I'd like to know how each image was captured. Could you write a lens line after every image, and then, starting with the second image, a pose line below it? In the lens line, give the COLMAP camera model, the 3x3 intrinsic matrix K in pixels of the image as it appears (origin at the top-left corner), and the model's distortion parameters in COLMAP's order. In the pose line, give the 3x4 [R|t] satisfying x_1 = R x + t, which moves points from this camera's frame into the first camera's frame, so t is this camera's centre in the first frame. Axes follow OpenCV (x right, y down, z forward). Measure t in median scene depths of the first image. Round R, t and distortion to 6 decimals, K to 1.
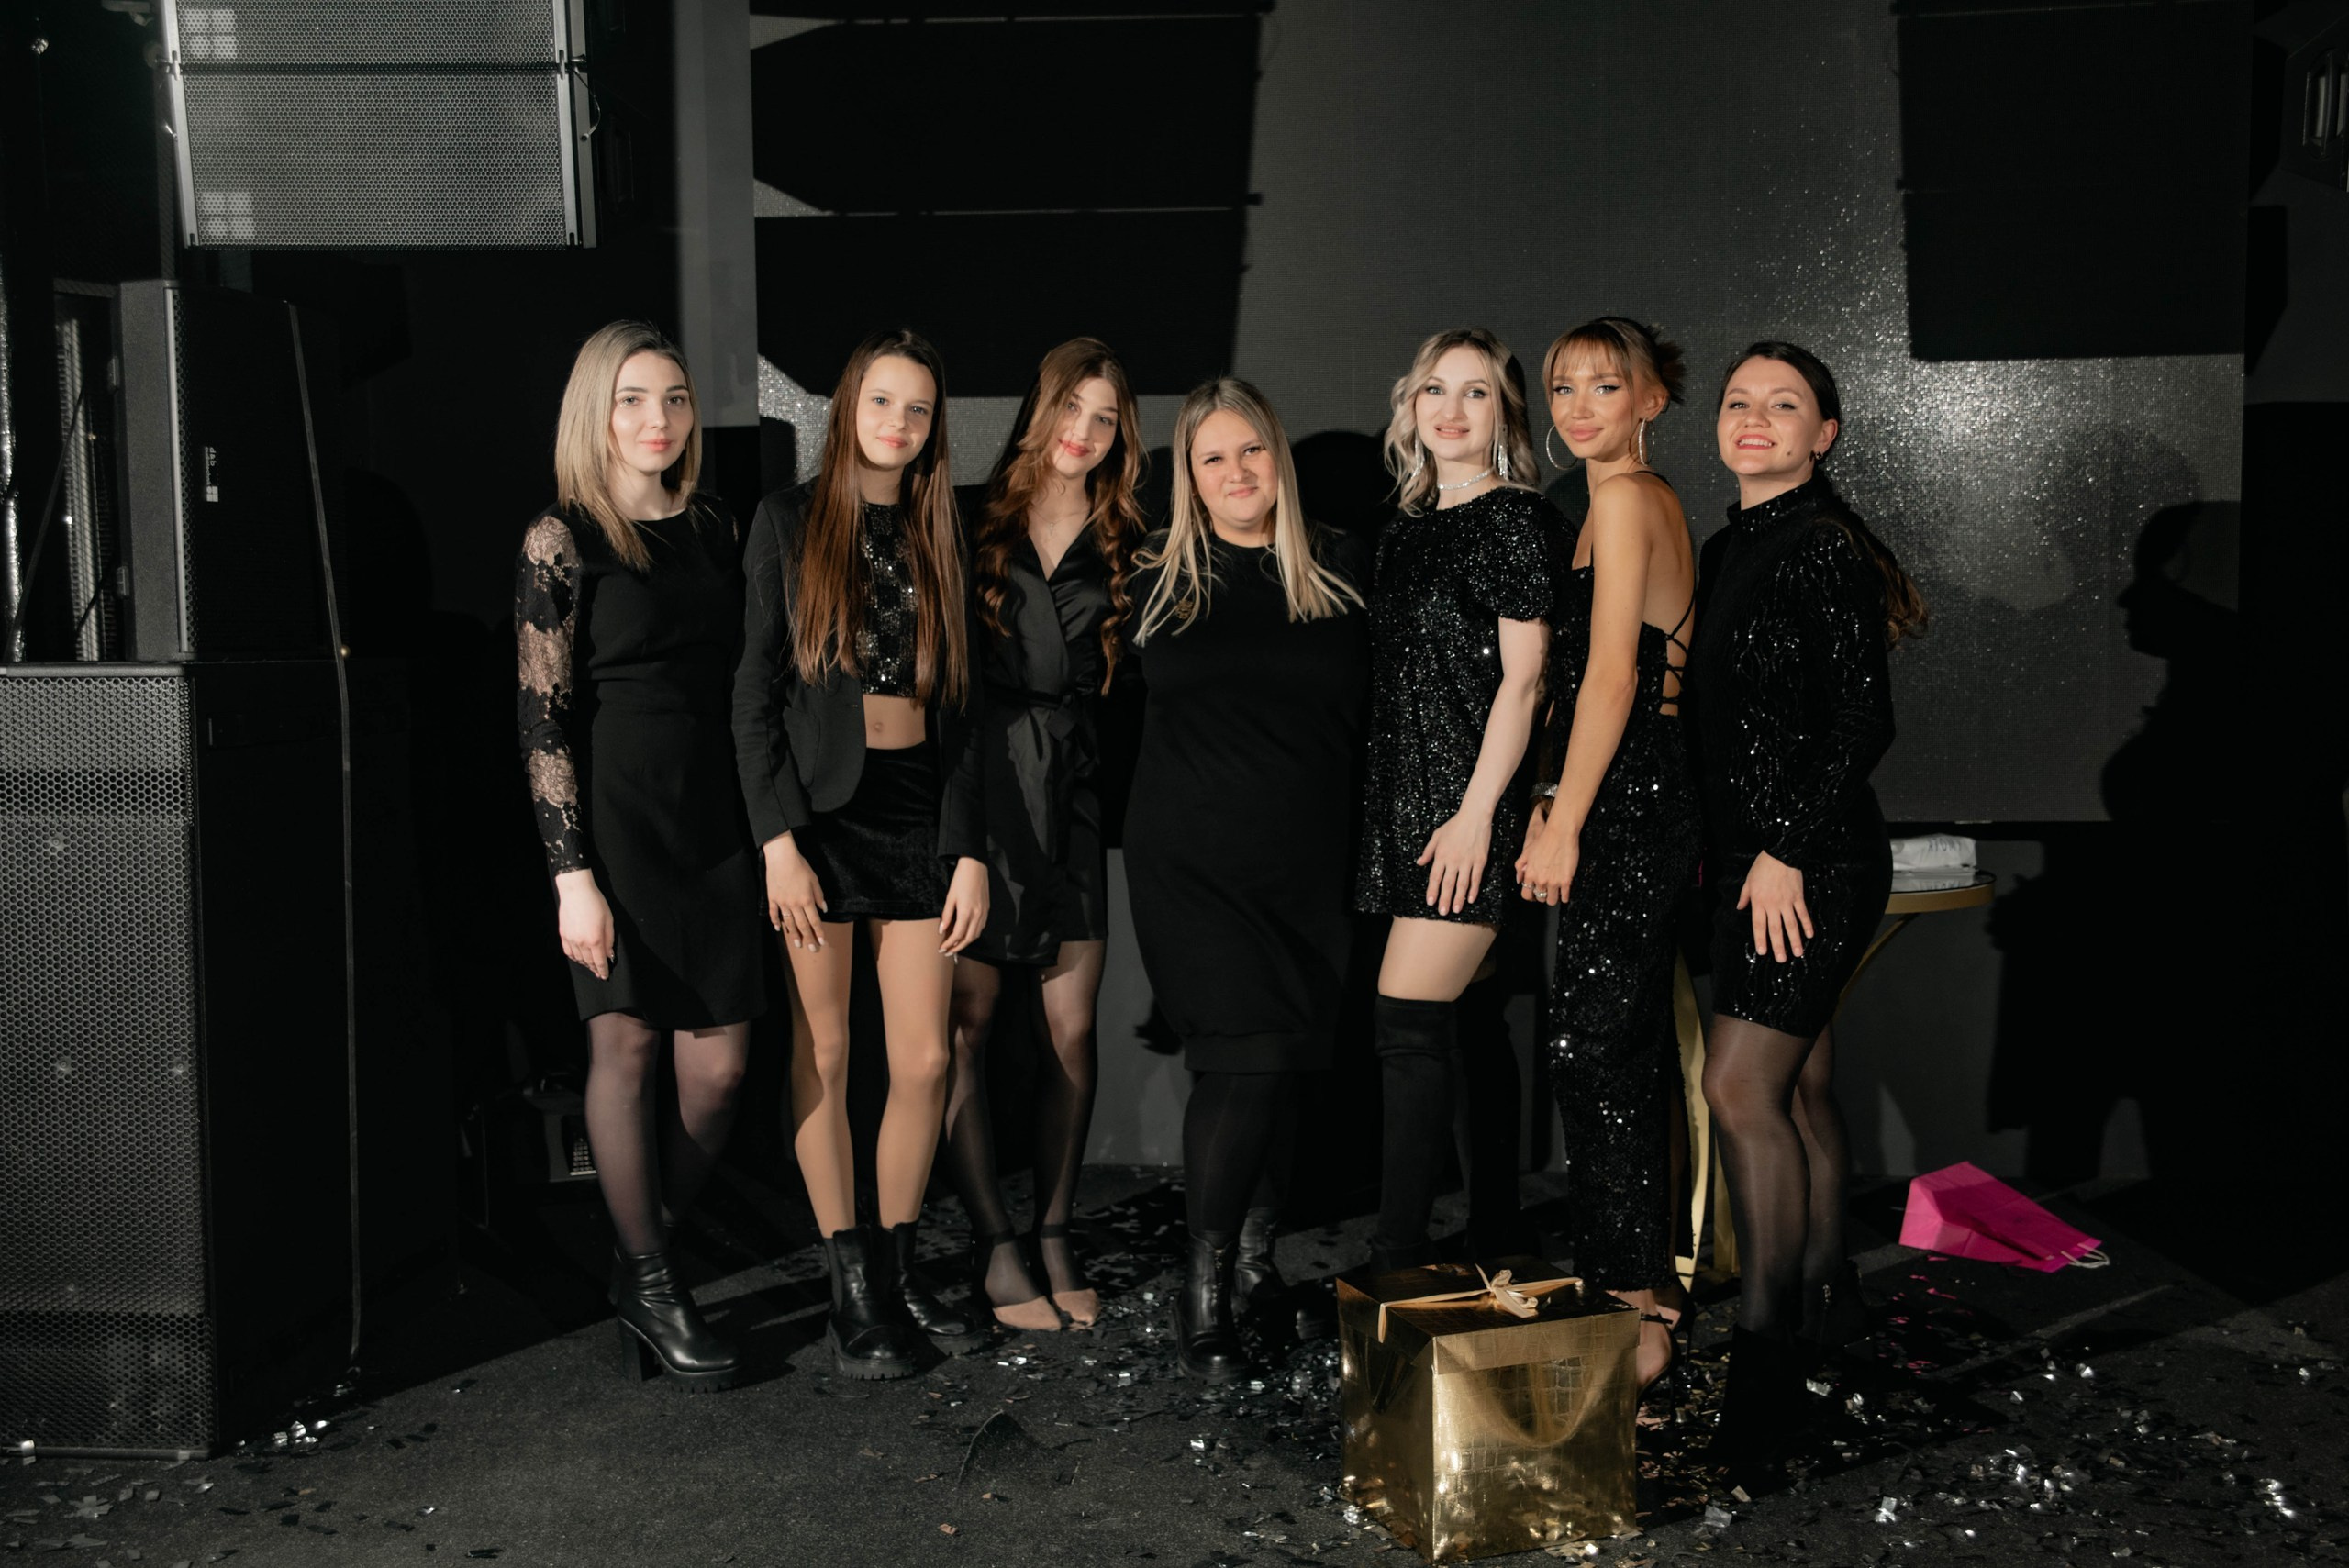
lens RADIAL K [[2333.3, 0, 1174.5], [0, 2333.3, 784.0], [0, 0, 1]] dist [-0.033239, 0.107207]
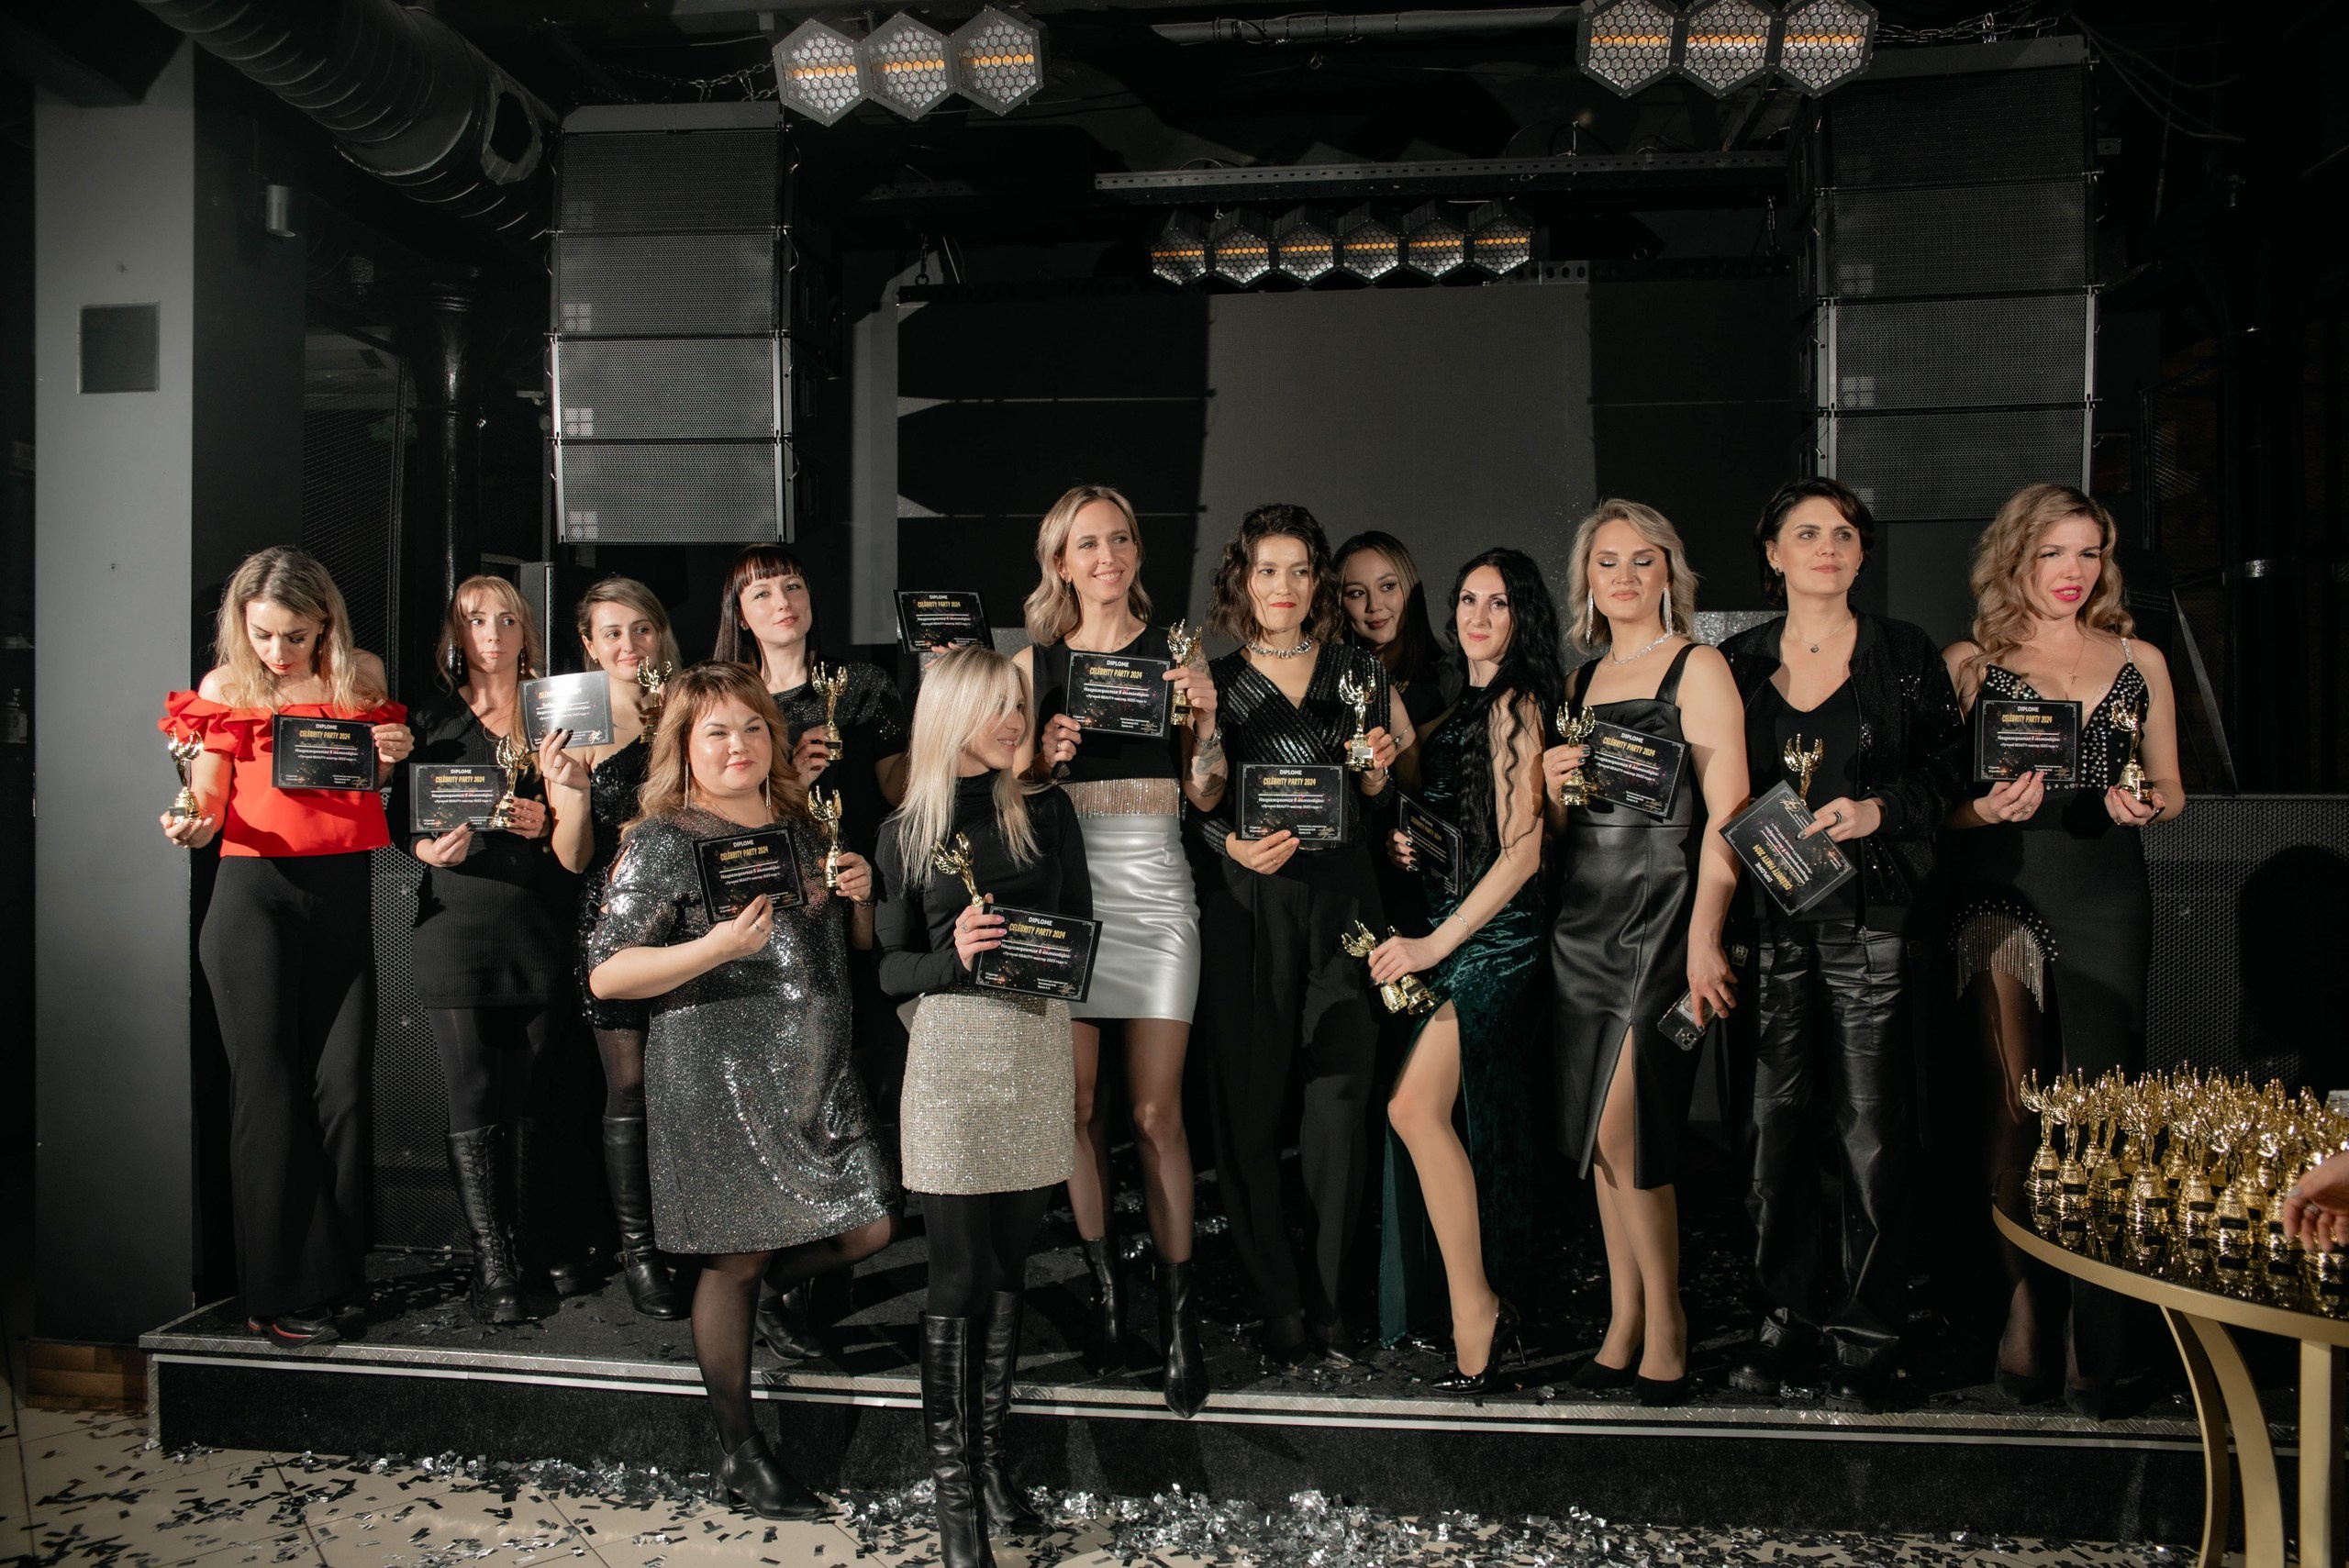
lens RADIAL K [[1588.8, 0, 1183.0], [0, 1588.8, 783.3], [0, 0, 1]] dist [-0.106651, 0.088950]
pose [[0.999880, 0.009897, -0.011910, 0.047524], [-0.010584, 0.998198, -0.059074, 0.007995], [0.011303, 0.059193, 0.998183, -0.125063]]
